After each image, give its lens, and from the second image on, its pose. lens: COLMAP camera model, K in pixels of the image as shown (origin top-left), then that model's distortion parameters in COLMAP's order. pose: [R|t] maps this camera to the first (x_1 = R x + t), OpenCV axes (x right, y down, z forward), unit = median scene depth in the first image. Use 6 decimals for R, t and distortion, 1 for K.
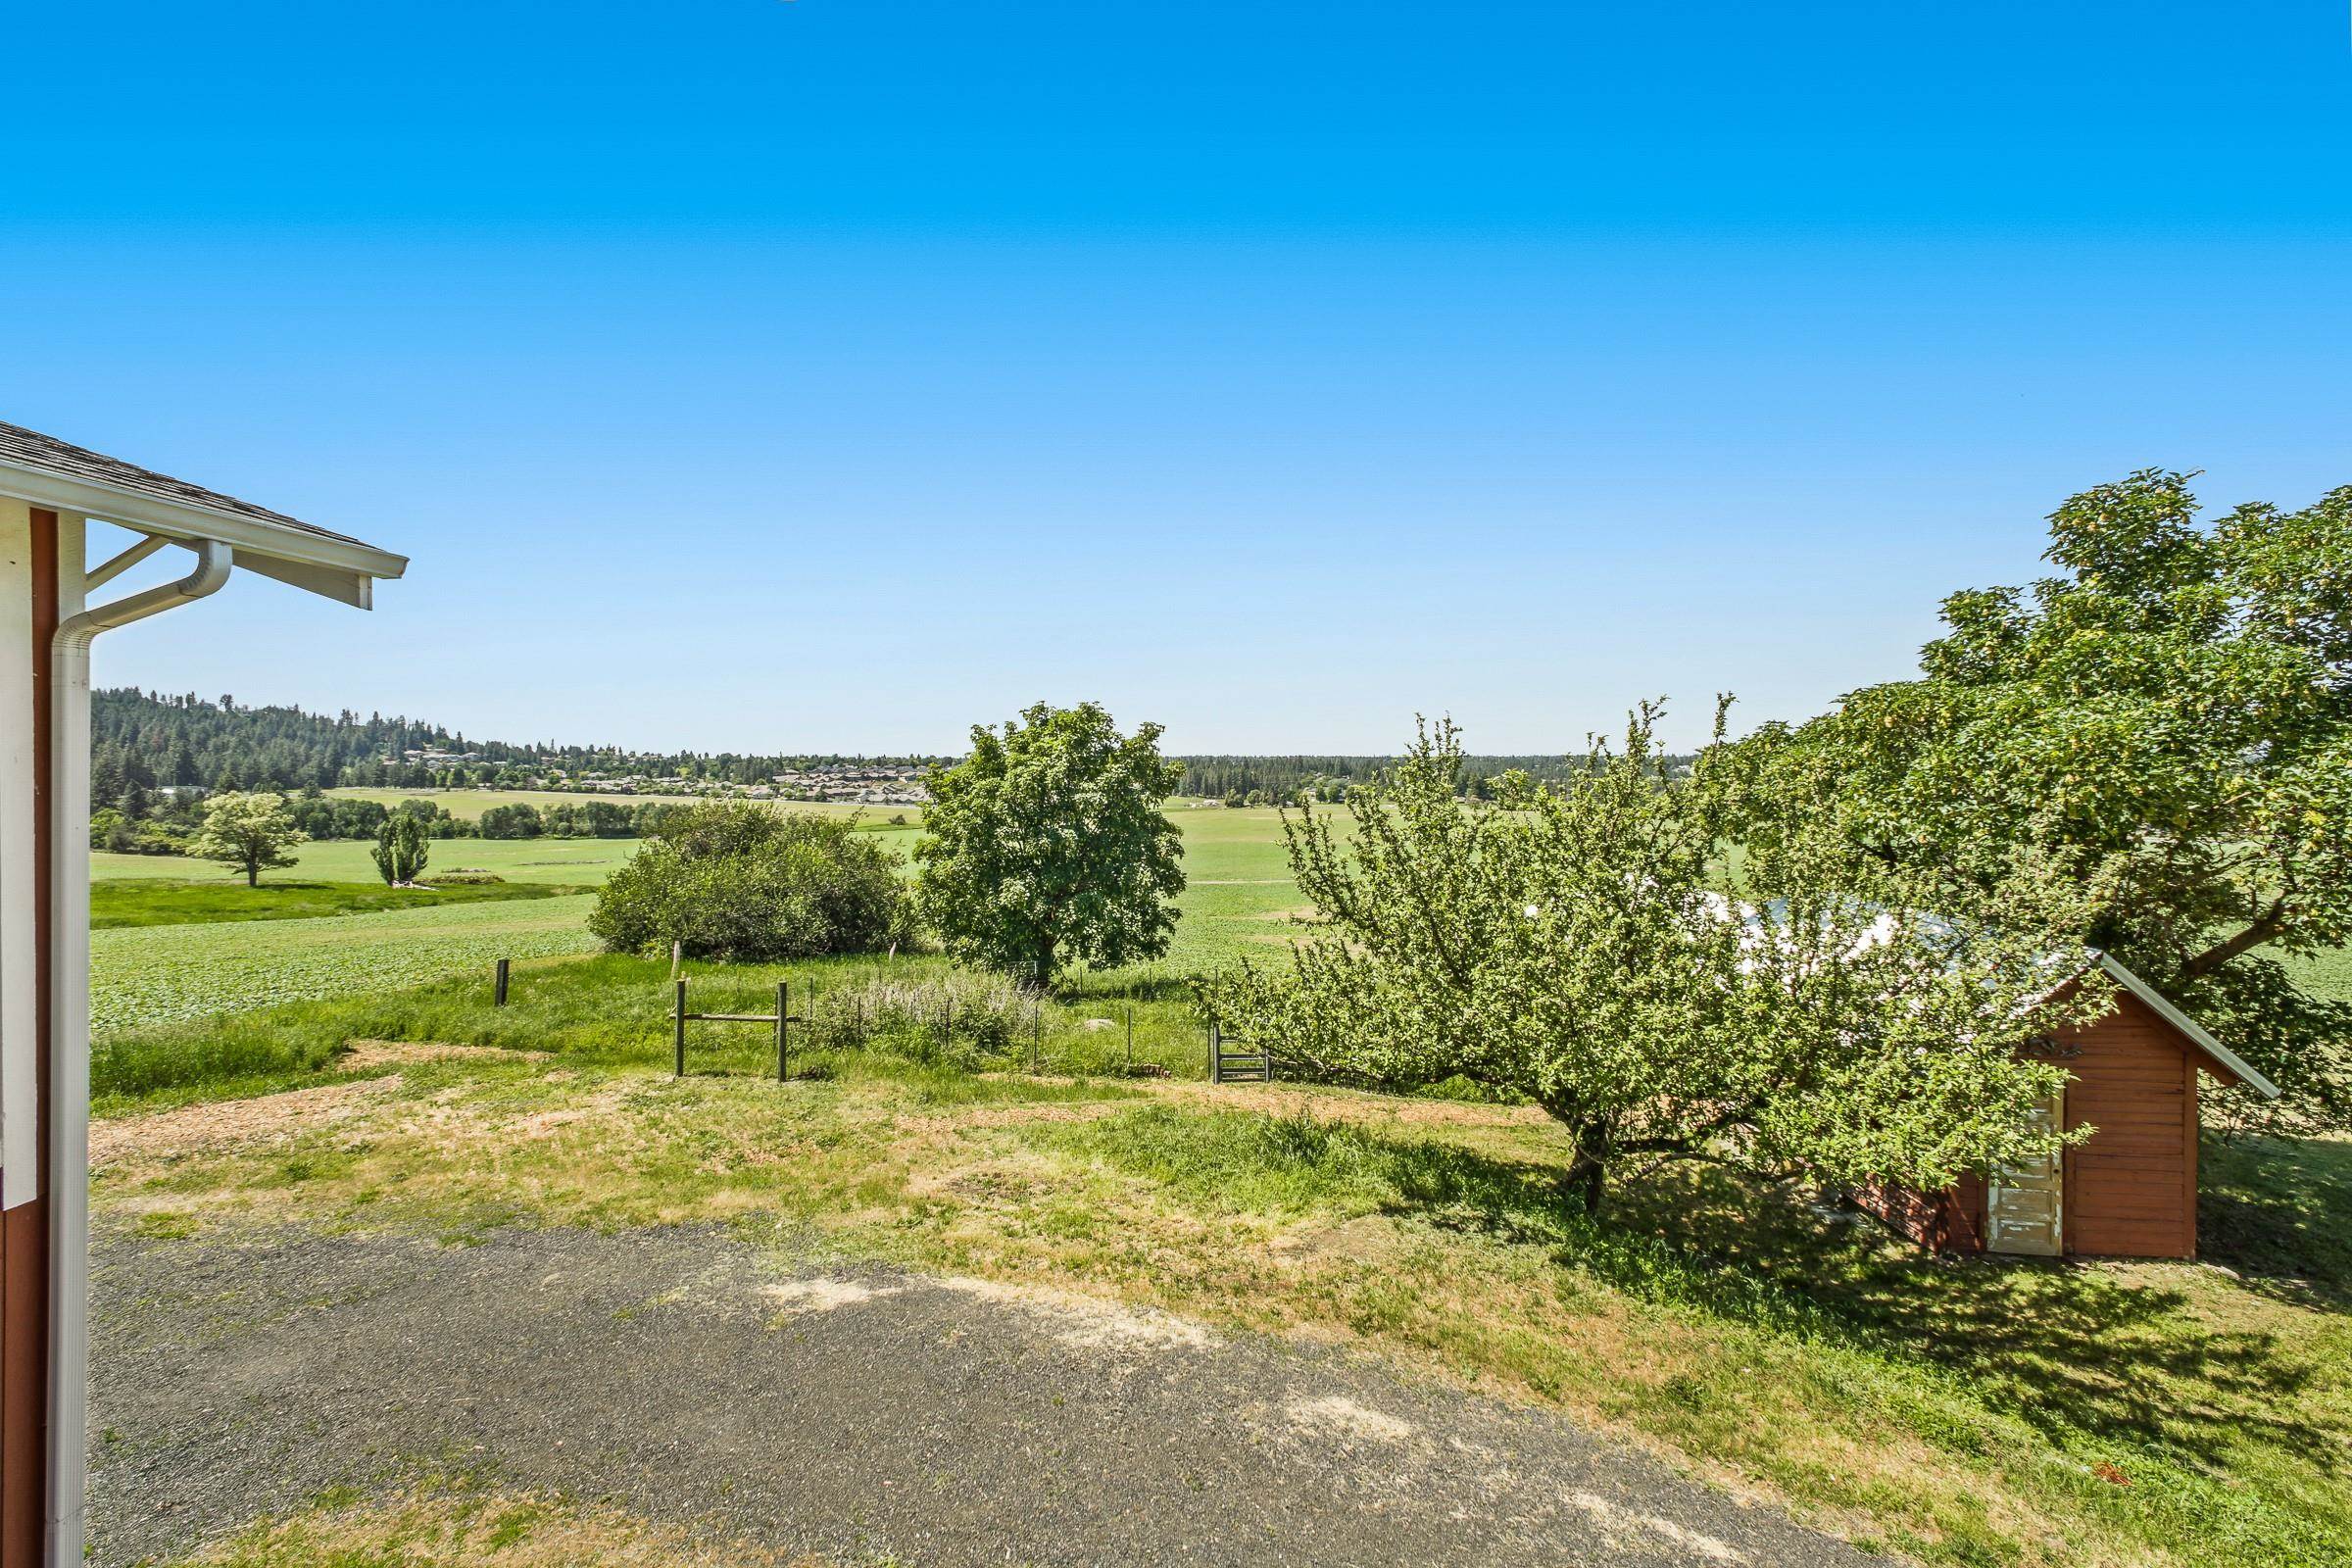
lens RADIAL K [[951.4, 0, 1182.2], [0, 951.4, 752.2], [0, 0, 1]] dist [-0.000742, 0.006439]
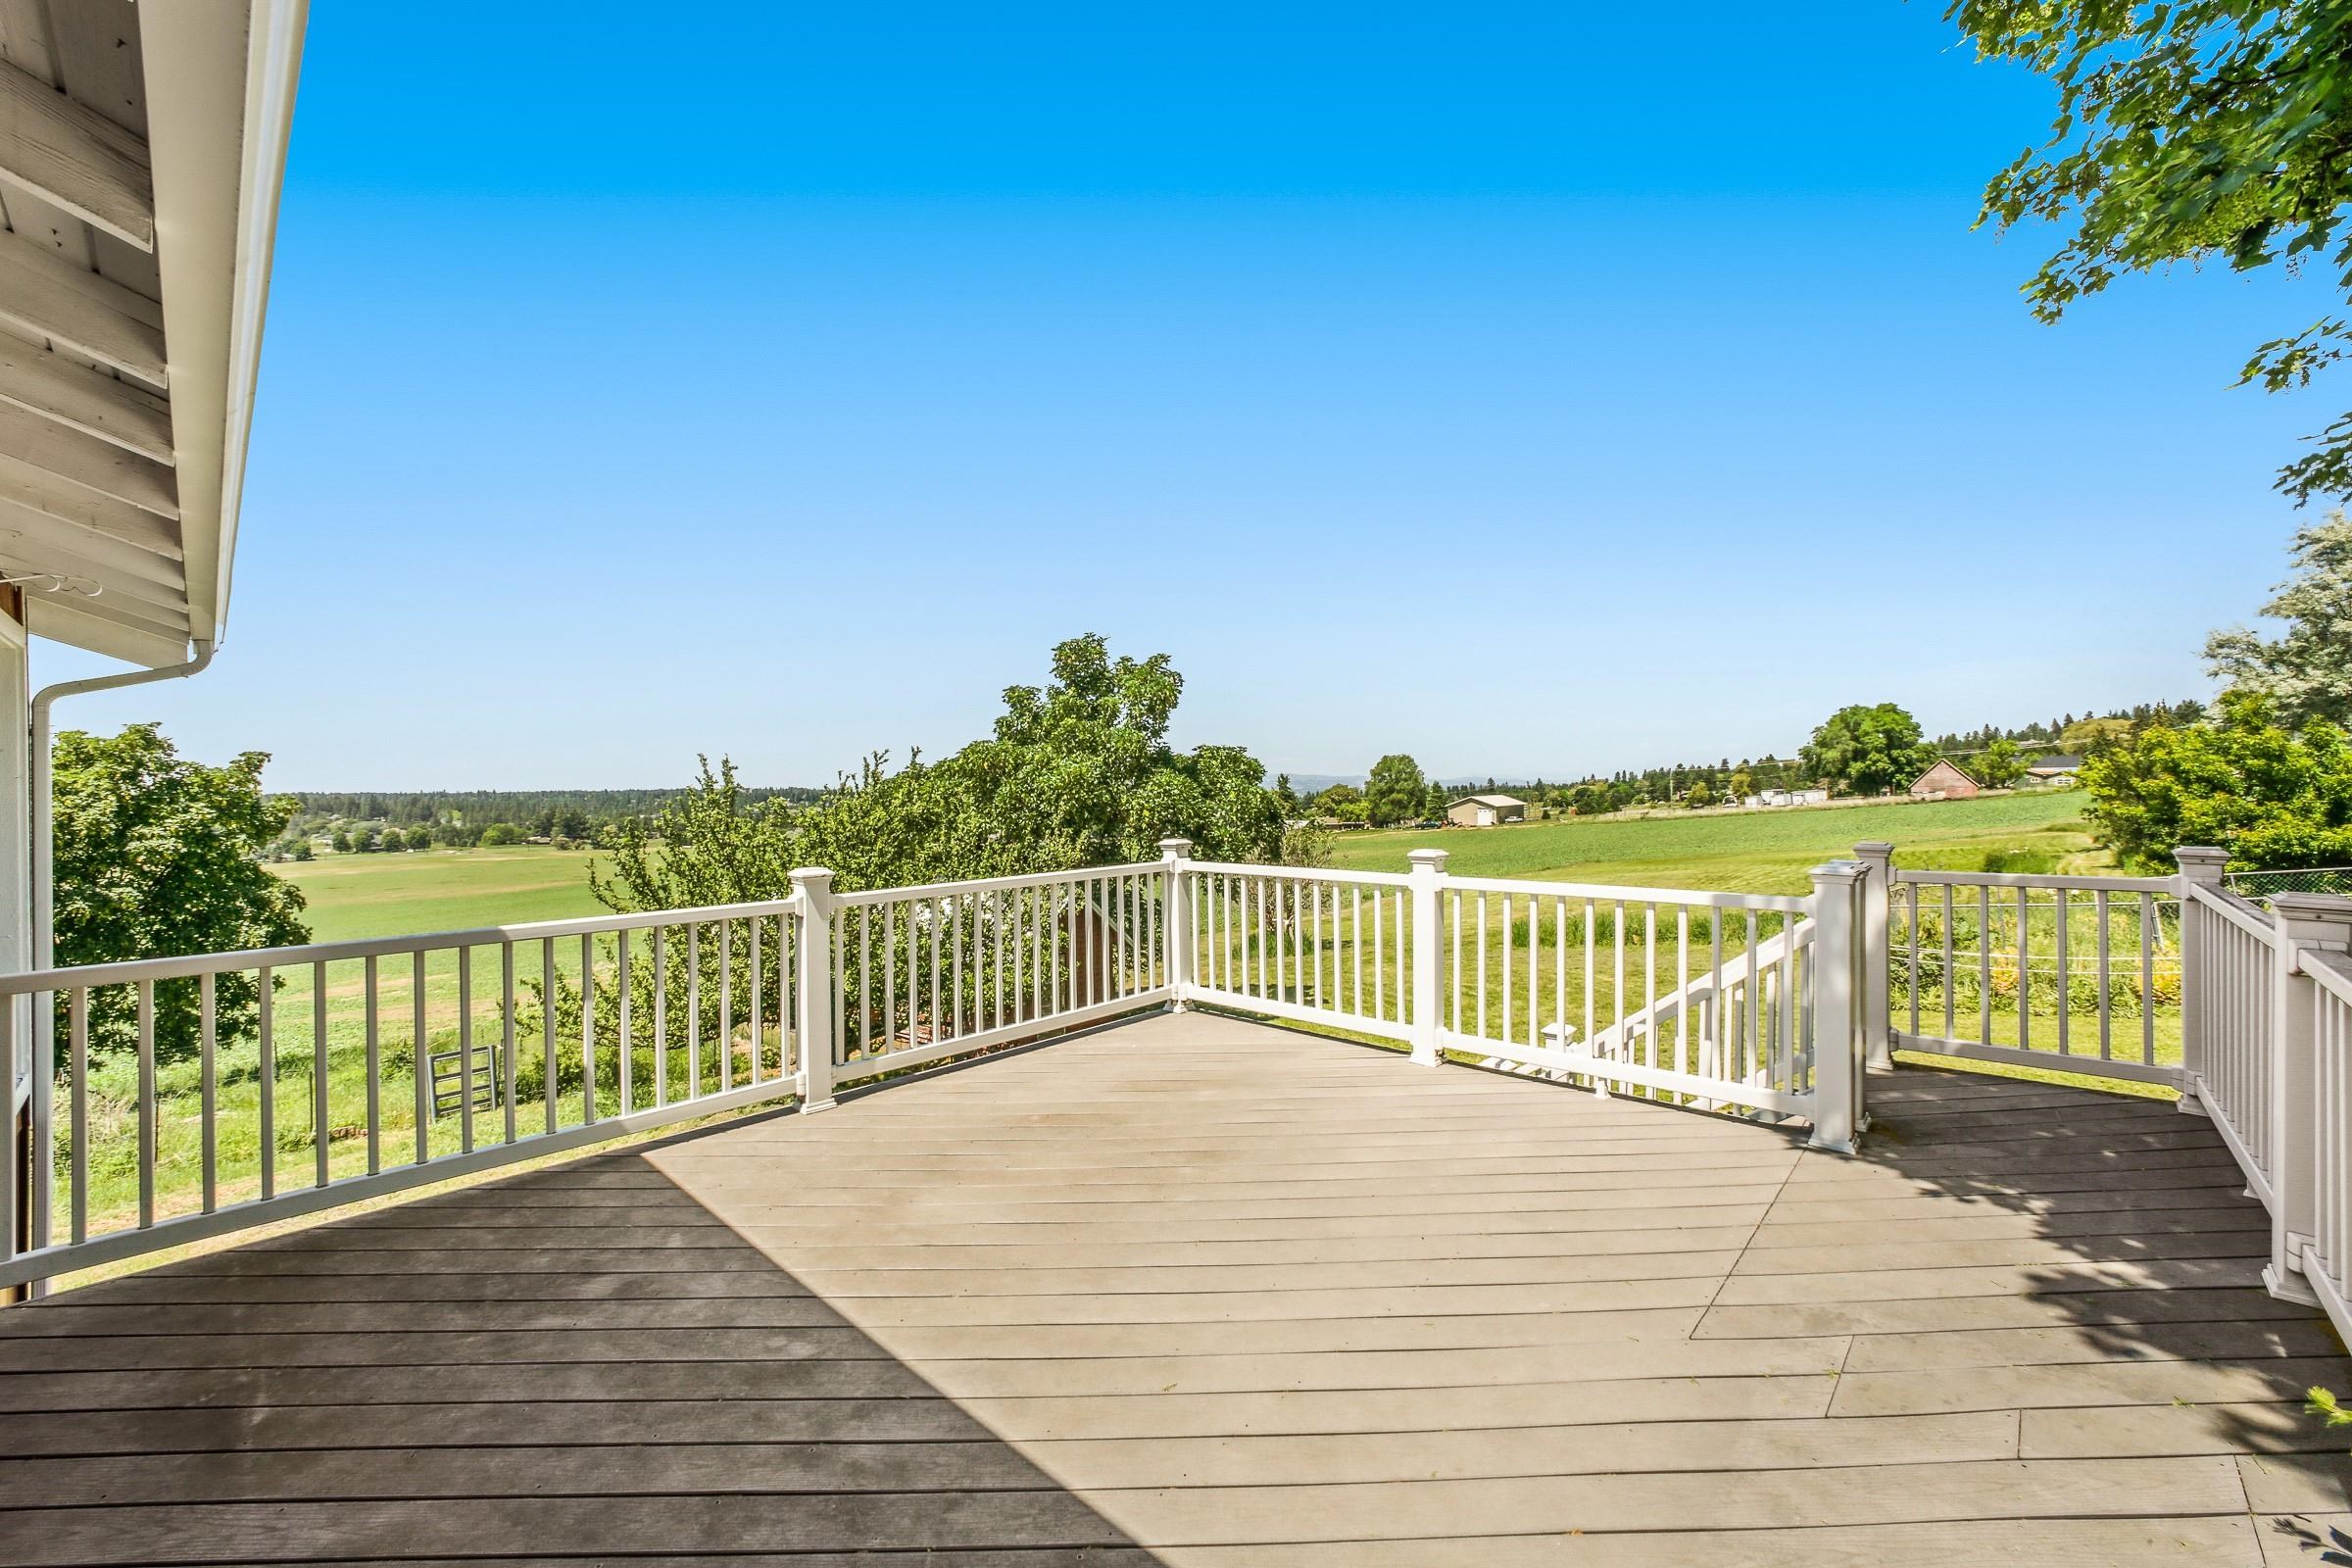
lens RADIAL K [[922.4, 0, 1176.0], [0, 922.4, 784.0], [0, 0, 1]] dist [-0.001397, -0.000123]
pose [[0.630152, -0.004085, 0.776461, -0.284628], [0.005636, 0.999984, 0.000687, 0.001279], [-0.776452, 0.003943, 0.630165, -0.262425]]
